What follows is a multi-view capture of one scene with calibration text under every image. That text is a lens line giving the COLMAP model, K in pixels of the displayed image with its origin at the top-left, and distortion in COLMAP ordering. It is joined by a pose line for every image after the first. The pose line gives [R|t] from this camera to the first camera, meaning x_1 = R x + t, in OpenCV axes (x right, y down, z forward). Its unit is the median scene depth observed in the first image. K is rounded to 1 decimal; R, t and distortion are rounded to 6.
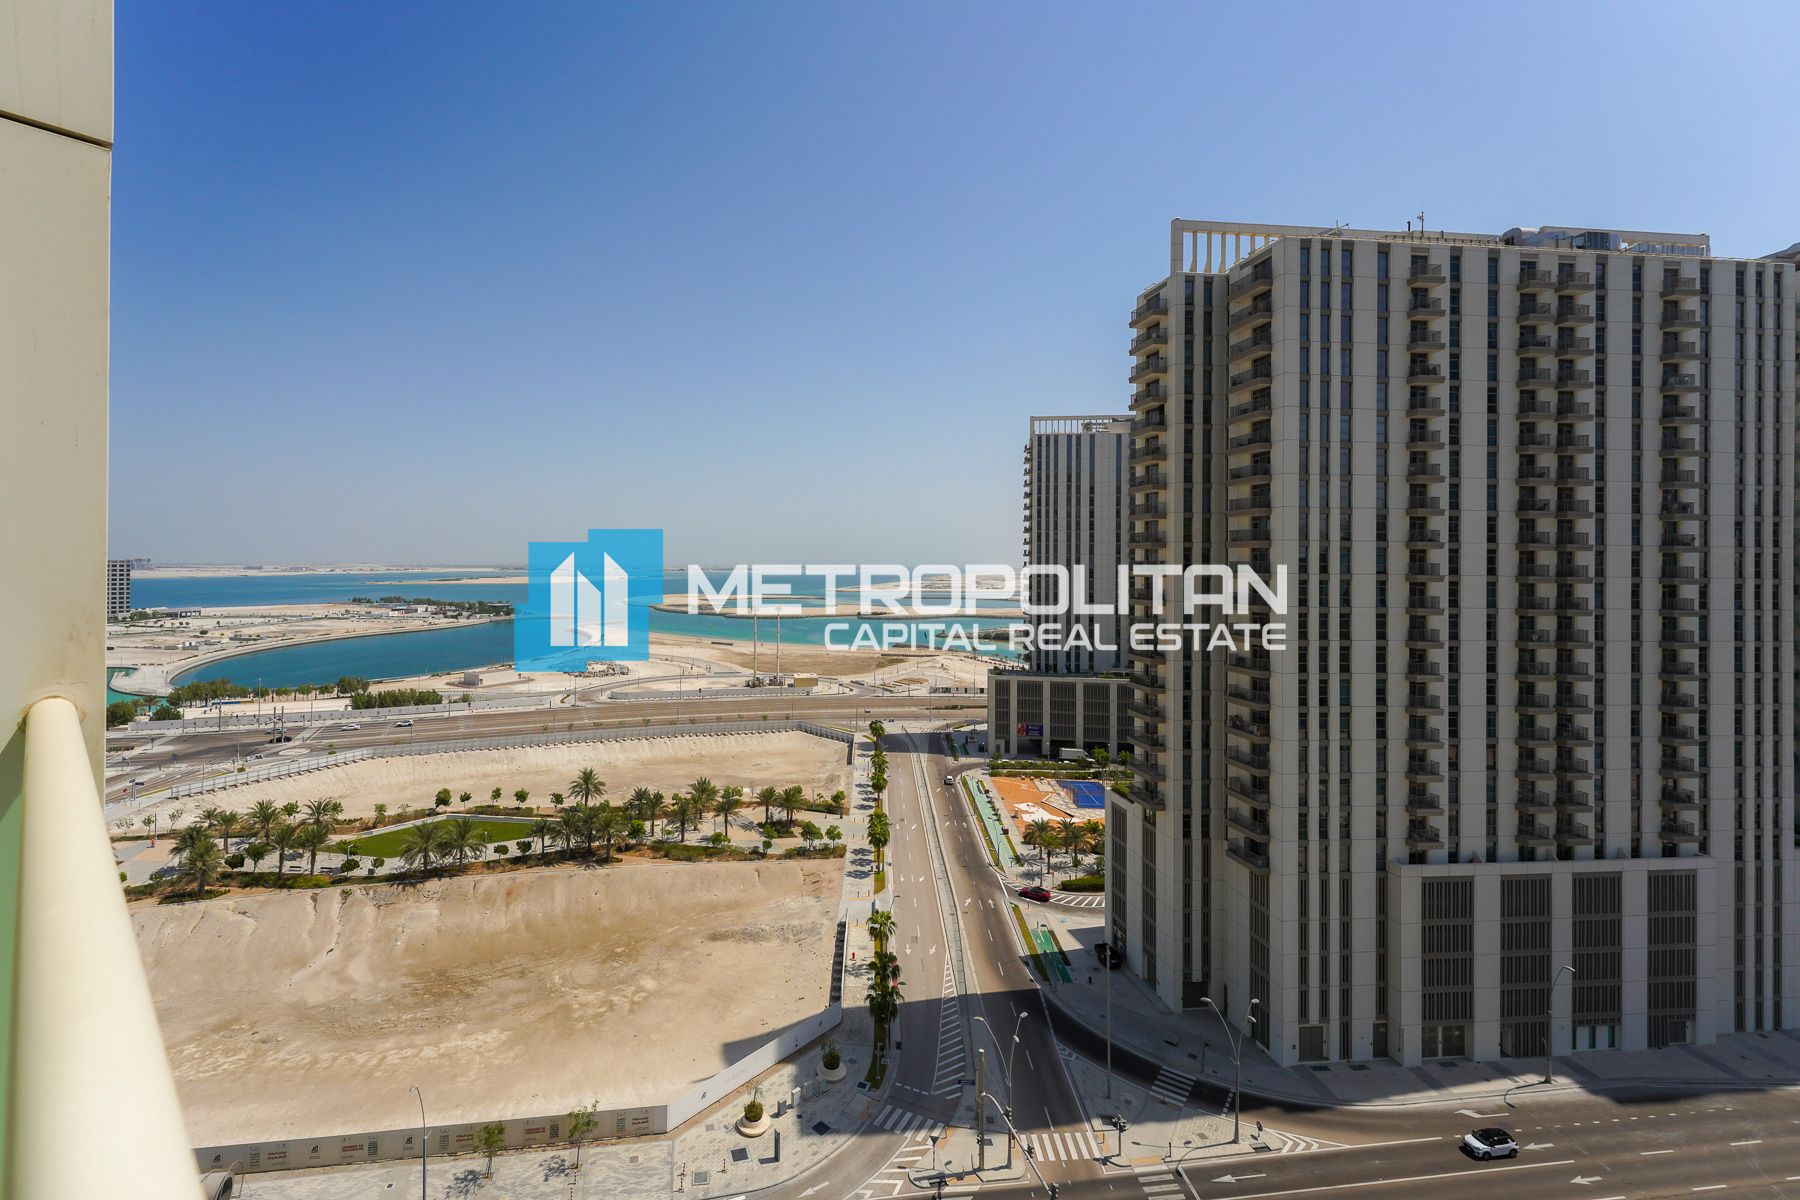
lens RADIAL K [[791.9, 0, 874.6], [0, 791.9, 558.6], [0, 0, 1]] dist [0.001786, -0.001047]
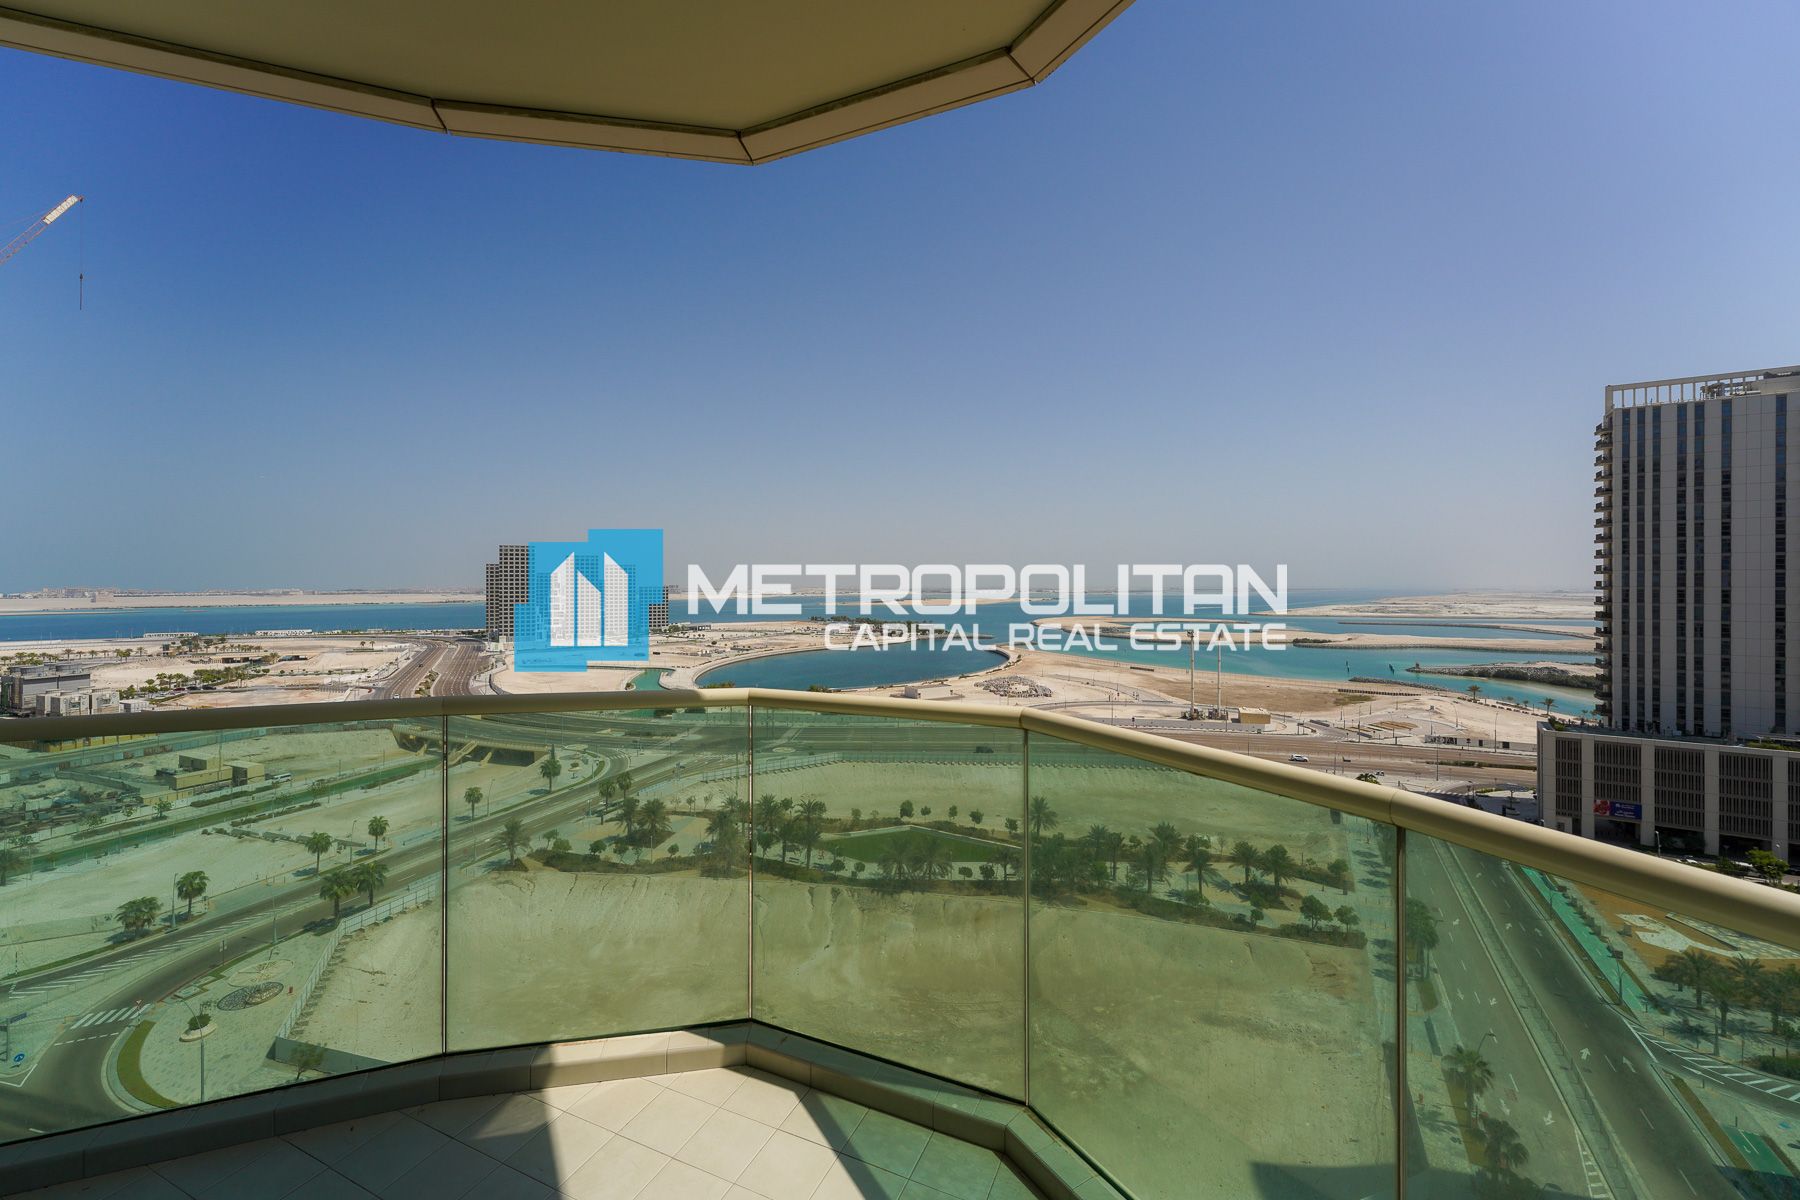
lens RADIAL K [[744.8, 0, 899.3], [0, 744.8, 575.2], [0, 0, 1]] dist [0.001595, -0.000567]
pose [[0.902950, -0.012233, -0.429571, -0.128939], [0.008655, 0.999910, -0.010281, -0.000012], [0.429658, 0.005565, 0.902974, 0.101686]]
